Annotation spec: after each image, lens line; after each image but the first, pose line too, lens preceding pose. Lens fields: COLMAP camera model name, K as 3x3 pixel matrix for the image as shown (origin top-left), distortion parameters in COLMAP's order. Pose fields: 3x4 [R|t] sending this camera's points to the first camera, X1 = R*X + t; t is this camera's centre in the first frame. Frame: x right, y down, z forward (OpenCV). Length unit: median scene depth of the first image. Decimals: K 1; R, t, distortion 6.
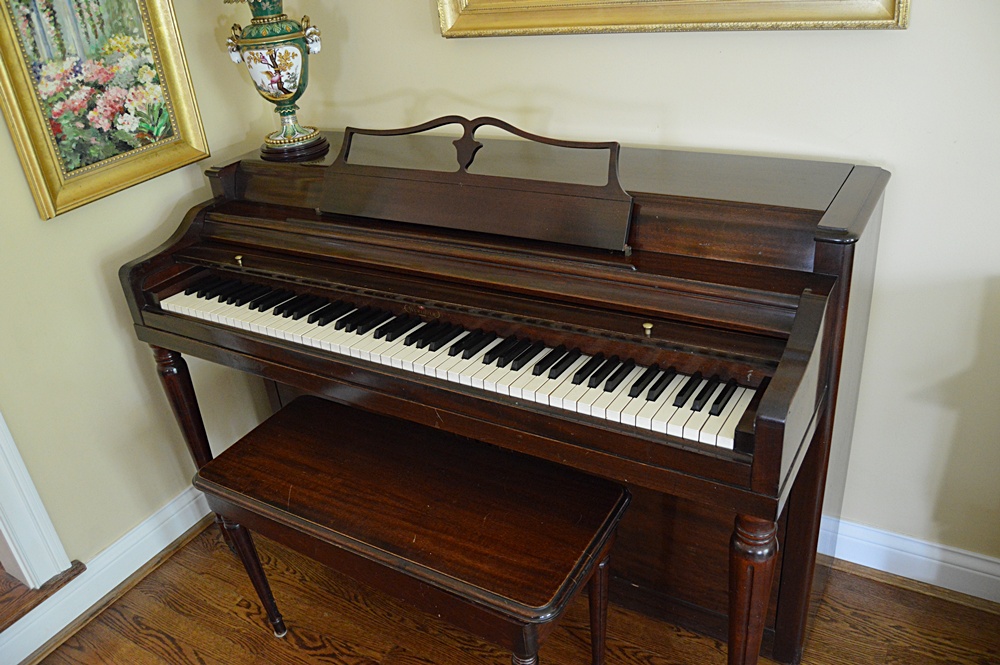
lens RADIAL K [[781.0, 0, 501.6], [0, 781.0, 336.0], [0, 0, 1]] dist [-0.097405, 0.036808]
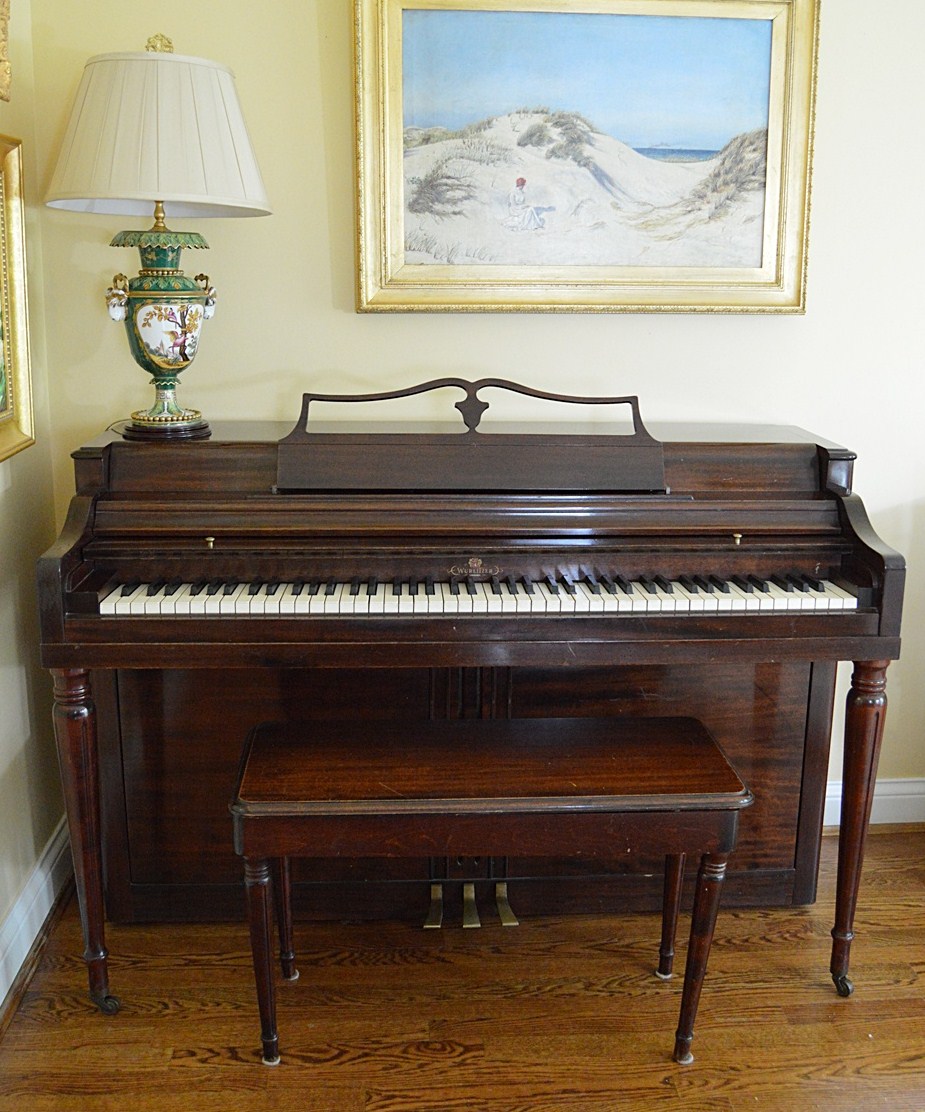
lens RADIAL K [[1225.3, 0, 448.9], [0, 1225.3, 517.3], [0, 0, 1]] dist [-0.075139, 0.000000]
pose [[0.812847, -0.014479, 0.582298, -0.841304], [0.188472, 0.952450, -0.239412, 0.217041], [-0.551143, 0.304352, 0.776924, -0.120523]]
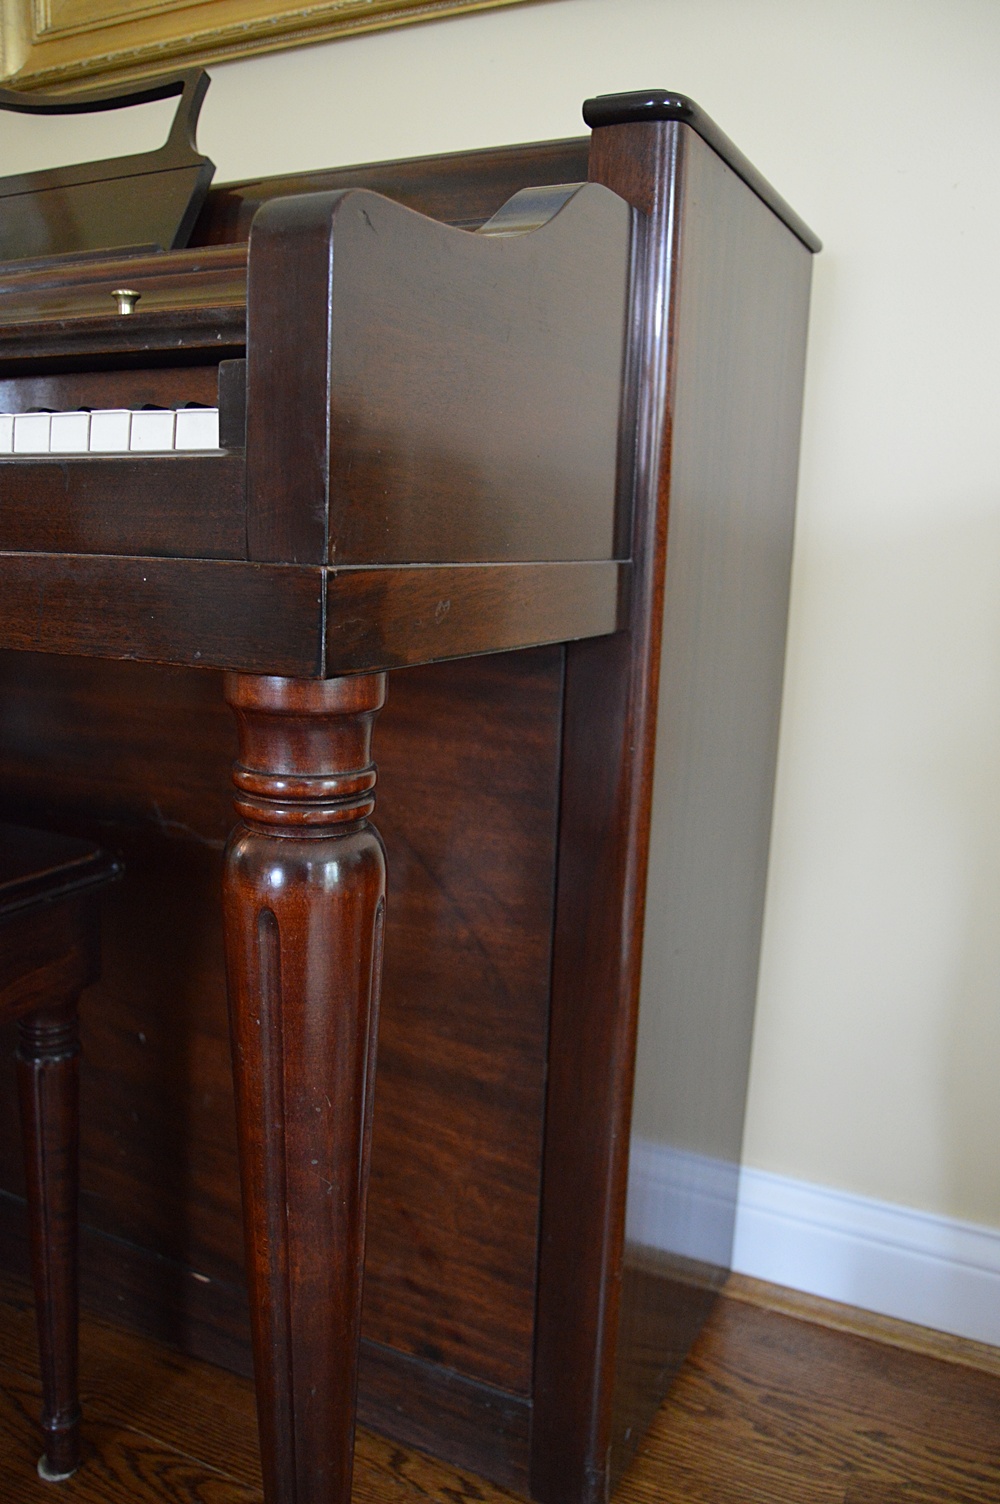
lens RADIAL K [[1174.6, 0, 514.9], [0, 1174.6, 774.0], [0, 0, 1]] dist [-0.097405, 0.036808]
pose [[0.987009, 0.113965, 0.113251, 0.231349], [-0.077115, 0.954414, -0.288354, 0.235639], [-0.140951, 0.275874, 0.950803, 0.371276]]
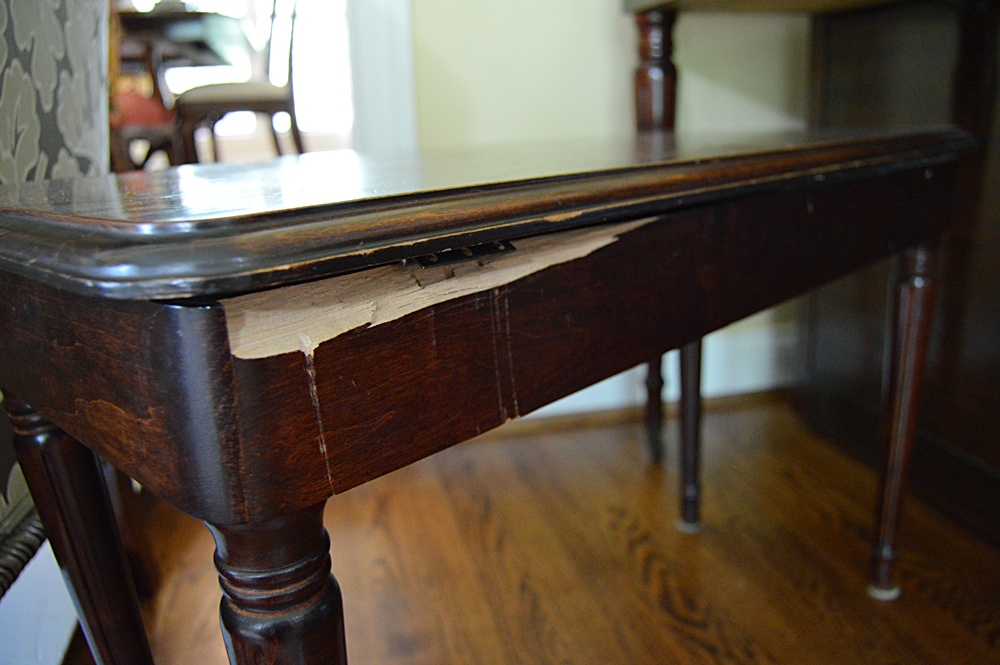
lens RADIAL K [[805.7, 0, 503.0], [0, 805.7, 333.0], [0, 0, 1]] dist [-0.070584, 0.000743]
pose [[0.688409, 0.250060, -0.680855, -0.035595], [-0.363167, 0.931385, -0.025123, 0.305186], [0.627856, 0.264559, 0.731988, 0.544119]]
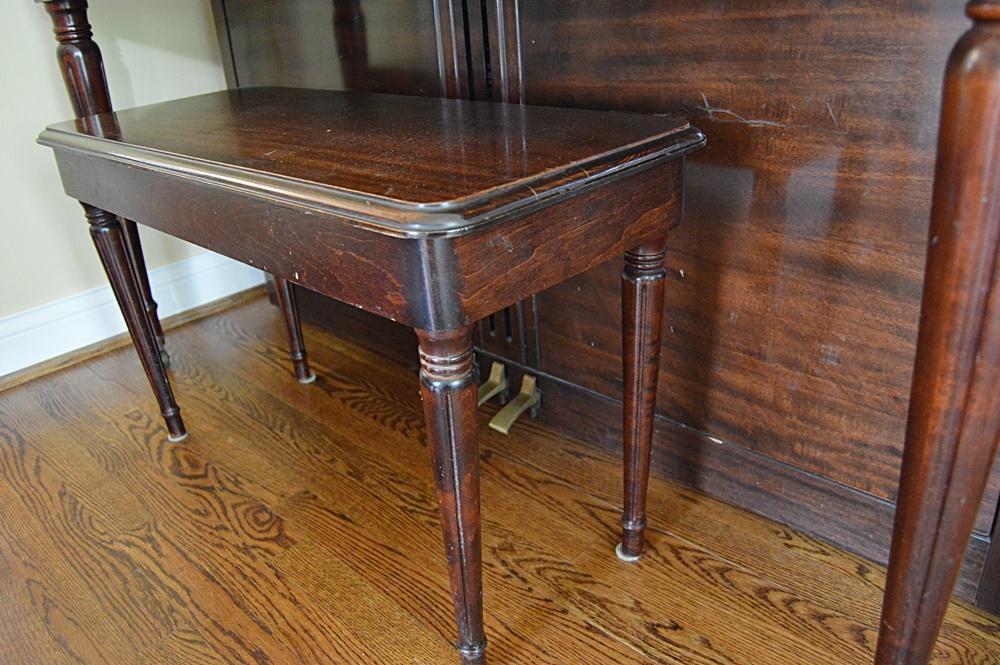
lens RADIAL K [[781.0, 0, 503.9], [0, 781.0, 331.2], [0, 0, 1]] dist [-0.097405, 0.036808]
pose [[0.974132, 0.119595, -0.191738, 0.121114], [-0.126724, 0.991615, -0.025318, 0.277056], [0.187102, 0.048961, 0.981120, 0.425009]]
